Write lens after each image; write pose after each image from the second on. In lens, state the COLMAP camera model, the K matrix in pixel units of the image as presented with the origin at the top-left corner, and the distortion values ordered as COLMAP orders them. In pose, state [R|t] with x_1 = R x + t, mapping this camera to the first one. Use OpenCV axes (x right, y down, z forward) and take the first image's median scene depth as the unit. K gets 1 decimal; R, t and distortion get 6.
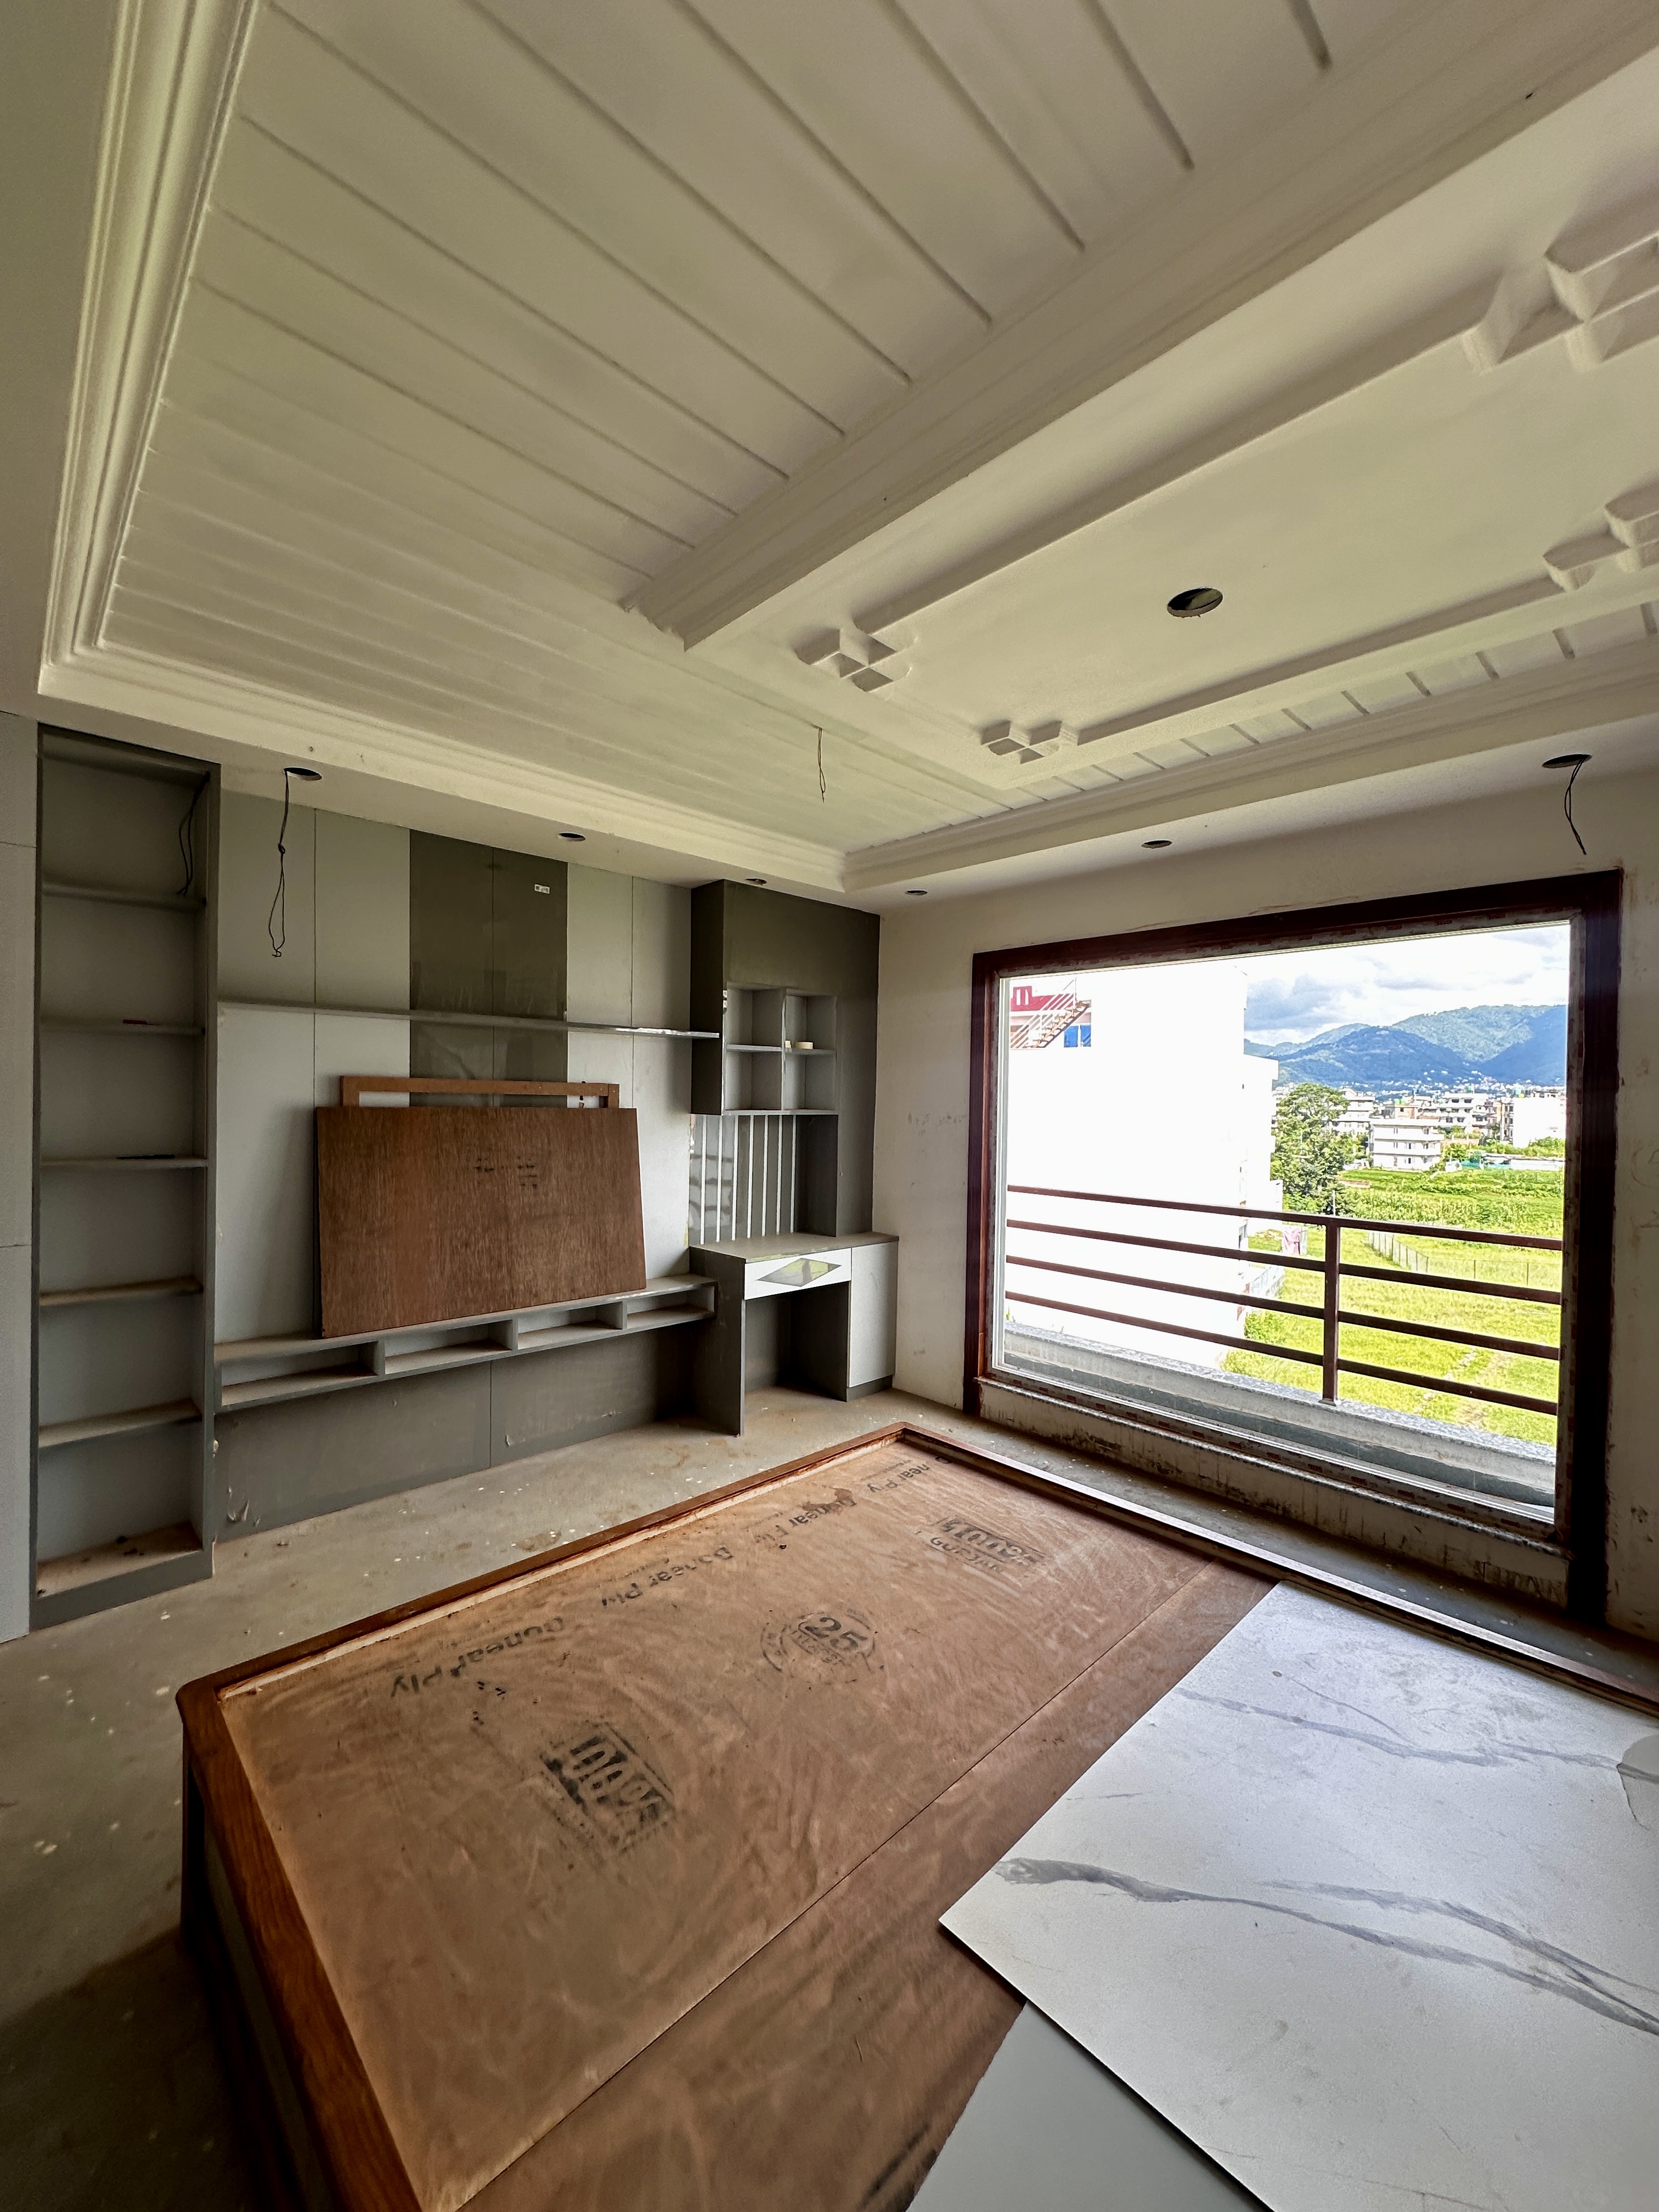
lens RADIAL K [[885.0, 0, 823.4], [0, 885.0, 1113.9], [0, 0, 1]] dist [-0.012762, 0.000018]
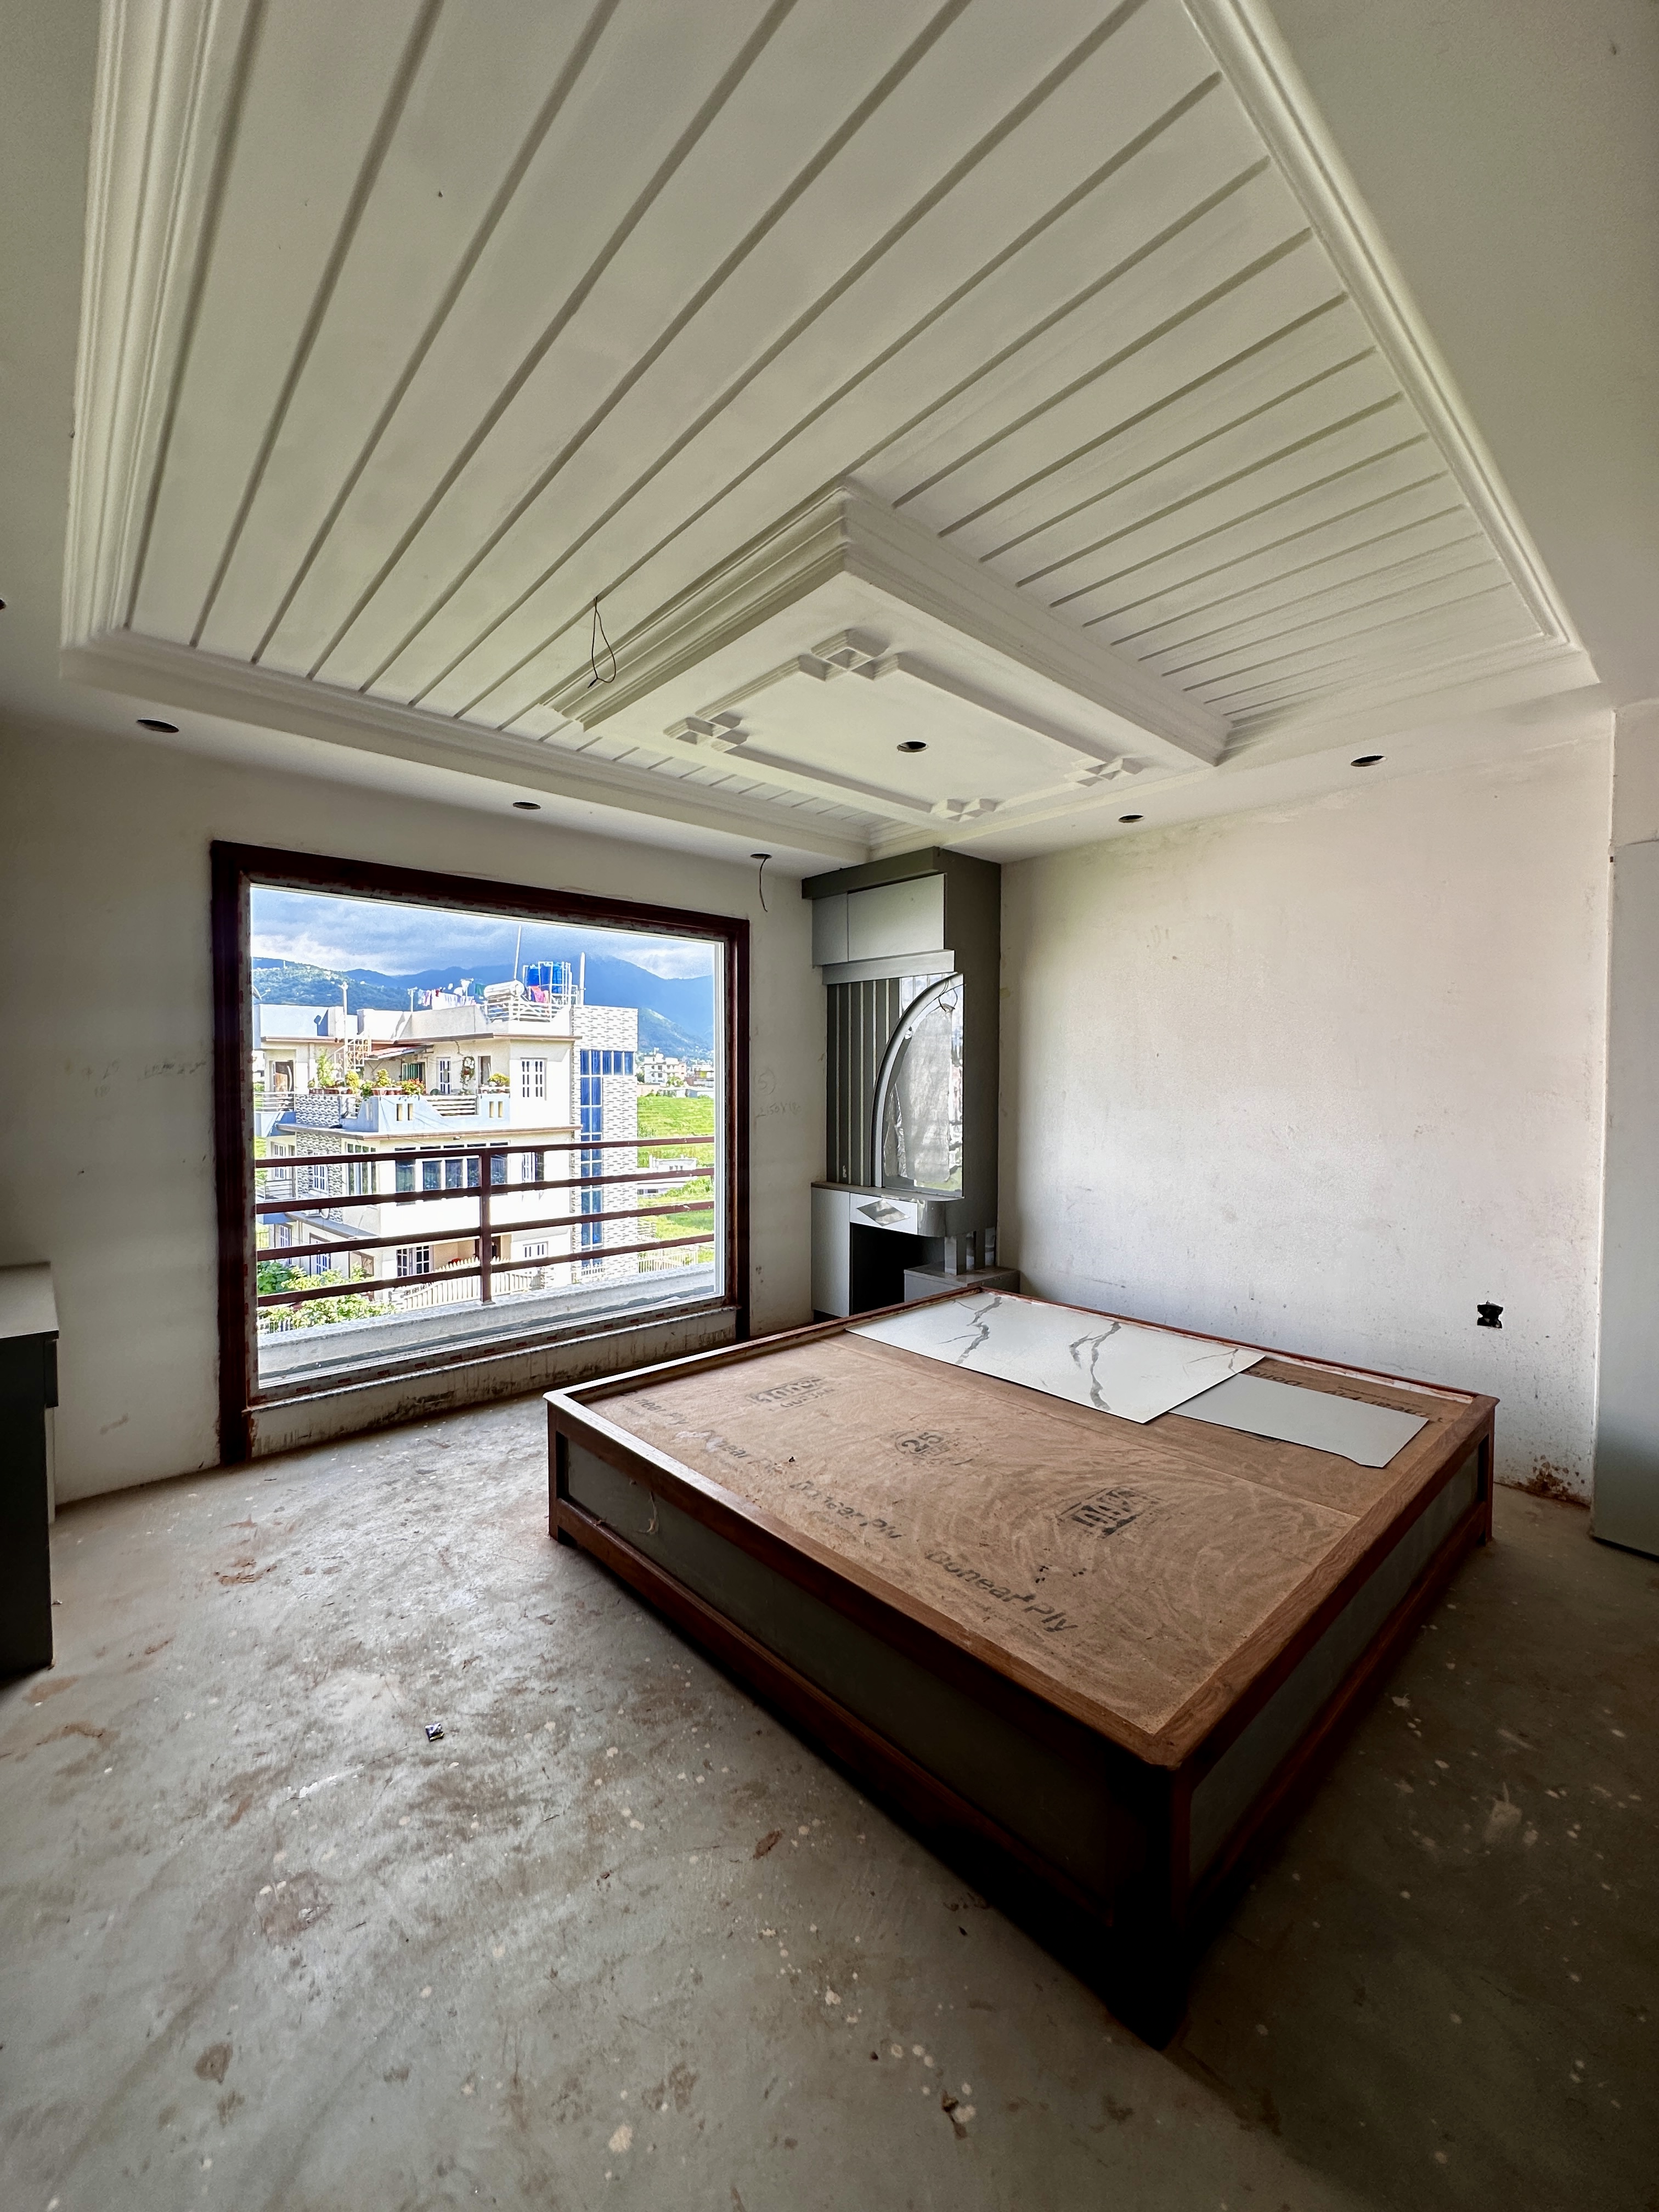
lens RADIAL K [[885.0, 0, 832.1], [0, 885.0, 1116.9], [0, 0, 1]] dist [-0.012762, 0.000018]
pose [[0.016869, -0.063738, 0.997824, -0.767830], [0.016212, 0.997852, 0.063466, 0.010609], [-0.999726, 0.015106, 0.017866, 0.661492]]
